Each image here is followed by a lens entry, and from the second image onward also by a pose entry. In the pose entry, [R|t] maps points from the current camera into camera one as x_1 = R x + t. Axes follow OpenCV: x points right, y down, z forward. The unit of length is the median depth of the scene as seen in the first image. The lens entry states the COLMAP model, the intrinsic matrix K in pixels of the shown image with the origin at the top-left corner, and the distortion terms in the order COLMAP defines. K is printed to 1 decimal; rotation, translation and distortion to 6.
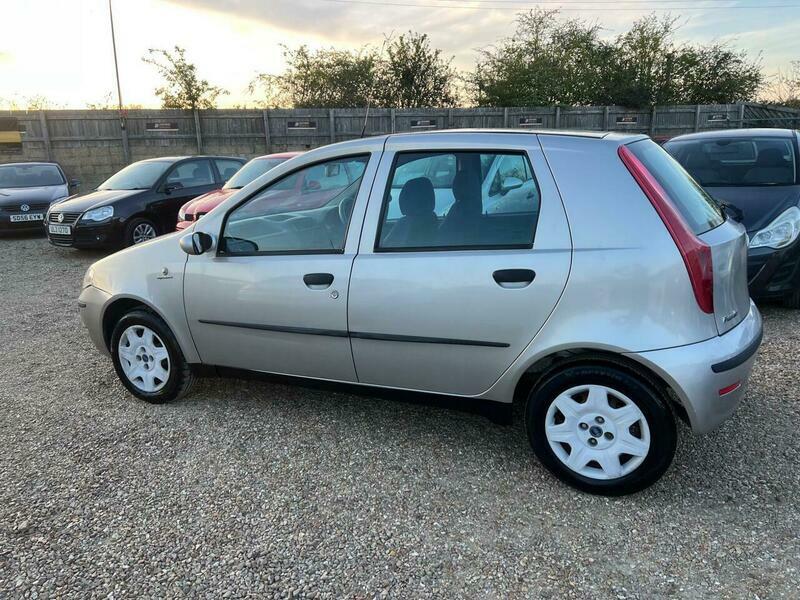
lens RADIAL K [[590.4, 0, 394.2], [0, 590.4, 295.3], [0, 0, 1]] dist [0.050302, -0.049599]
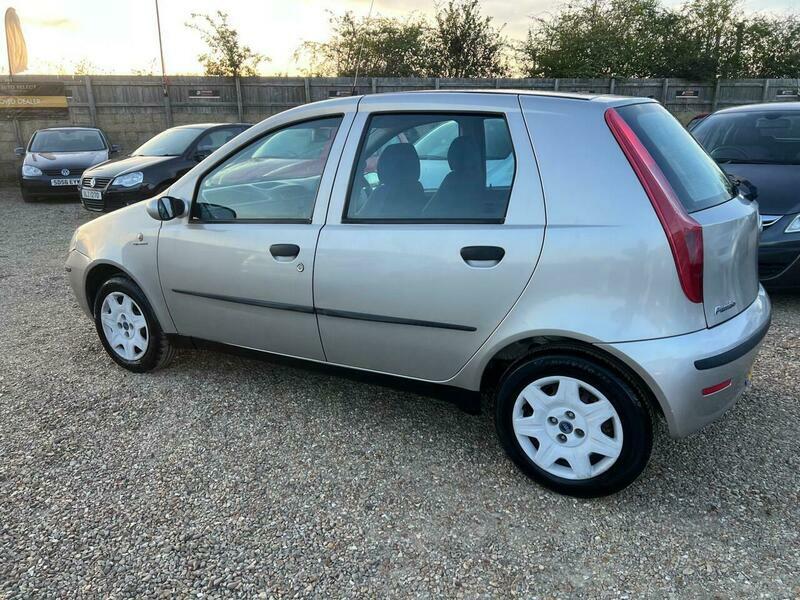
lens RADIAL K [[590.4, 0, 400.6], [0, 590.4, 302.1], [0, 0, 1]] dist [0.050302, -0.049599]
pose [[0.996863, 0.038429, -0.069188, 0.108111], [-0.034738, 0.997948, 0.053790, -0.002029], [0.071113, -0.051218, 0.996152, 0.064333]]
